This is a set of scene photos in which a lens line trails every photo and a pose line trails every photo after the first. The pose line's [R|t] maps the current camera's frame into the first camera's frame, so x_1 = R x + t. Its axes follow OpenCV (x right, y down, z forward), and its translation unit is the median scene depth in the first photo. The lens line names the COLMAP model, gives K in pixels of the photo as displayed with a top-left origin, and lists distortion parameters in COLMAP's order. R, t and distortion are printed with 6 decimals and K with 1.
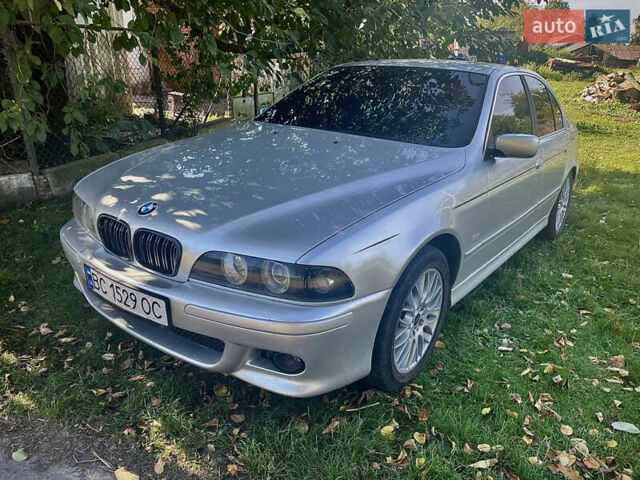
lens RADIAL K [[484.7, 0, 321.7], [0, 484.7, 238.1], [0, 0, 1]] dist [0.067152, -0.083728]
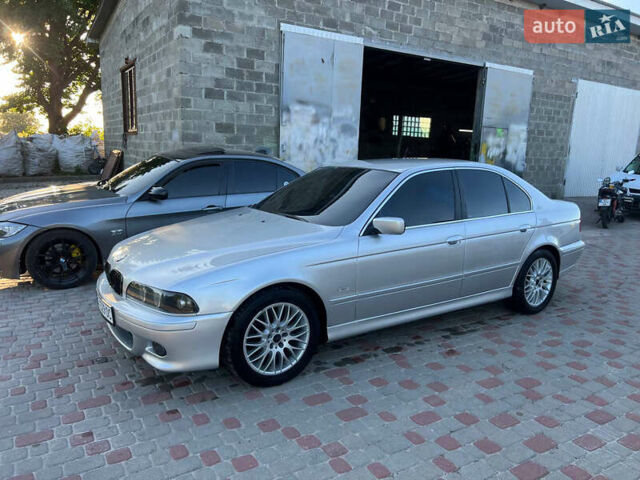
lens RADIAL K [[484.7, 0, 321.7], [0, 484.7, 238.1], [0, 0, 1]] dist [0.067152, -0.083728]
pose [[0.941860, 0.024024, -0.335145, 0.960926], [-0.072858, 0.988312, -0.133909, 0.054902], [0.328010, 0.150542, 0.932602, -0.441907]]
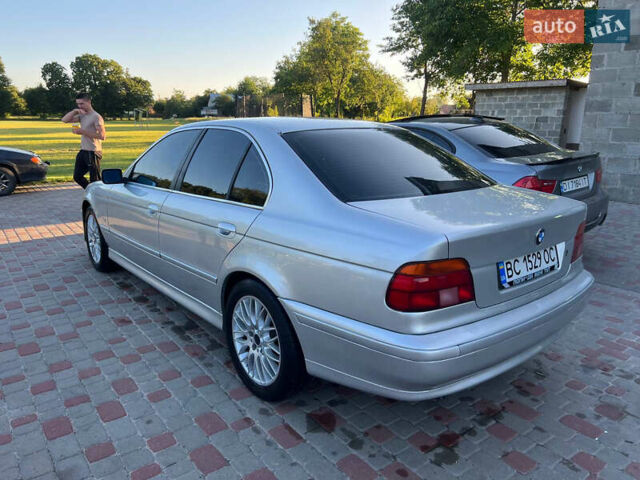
lens RADIAL K [[484.7, 0, 321.7], [0, 484.7, 238.1], [0, 0, 1]] dist [0.067152, -0.083728]
pose [[-0.240137, 0.164875, -0.956635, 2.449637], [-0.320887, 0.916591, 0.238523, -0.825210], [0.916169, 0.364250, -0.167201, 2.736933]]
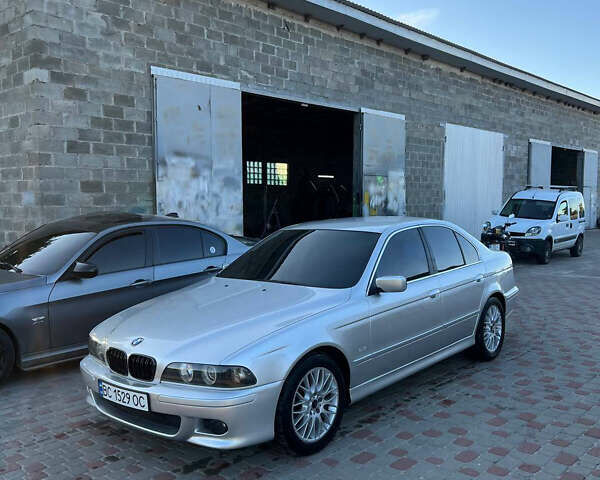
lens RADIAL K [[603.0, 0, 303.7], [0, 603.0, 248.8], [0, 0, 1]] dist [0.075885, -0.126918]
pose [[0.995541, -0.069983, -0.063254, 0.372912], [0.053673, 0.971649, -0.230255, 0.145001], [0.077574, 0.225833, 0.971073, -1.069172]]
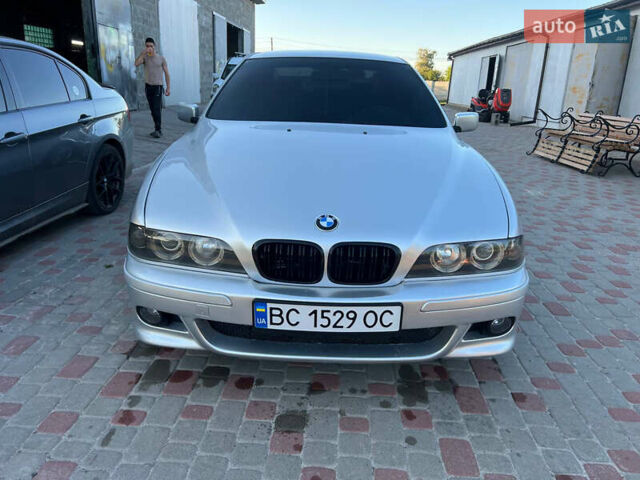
lens RADIAL K [[484.7, 0, 321.7], [0, 484.7, 238.1], [0, 0, 1]] dist [0.067152, -0.083728]
pose [[0.808629, -0.211428, 0.549015, -0.928588], [0.192397, 0.976916, 0.092838, -0.124024], [-0.555970, 0.030557, 0.830641, 0.253840]]
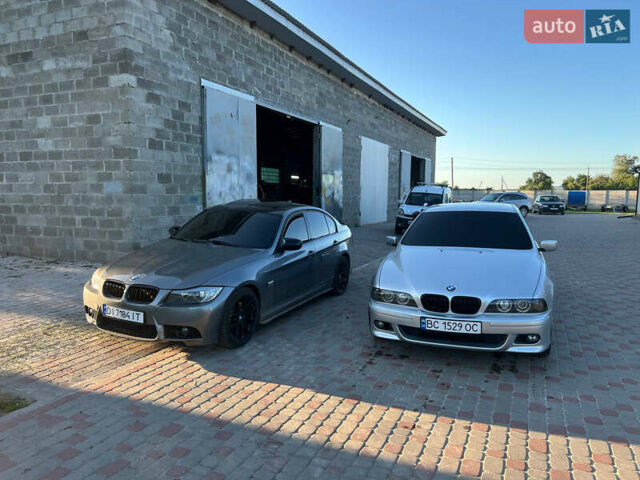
lens RADIAL K [[484.7, 0, 321.7], [0, 484.7, 238.1], [0, 0, 1]] dist [0.067152, -0.083728]
pose [[0.961470, -0.090808, 0.259481, -1.630095], [0.142015, 0.972238, -0.185969, 0.057167], [-0.235390, 0.215654, 0.947674, -1.192296]]
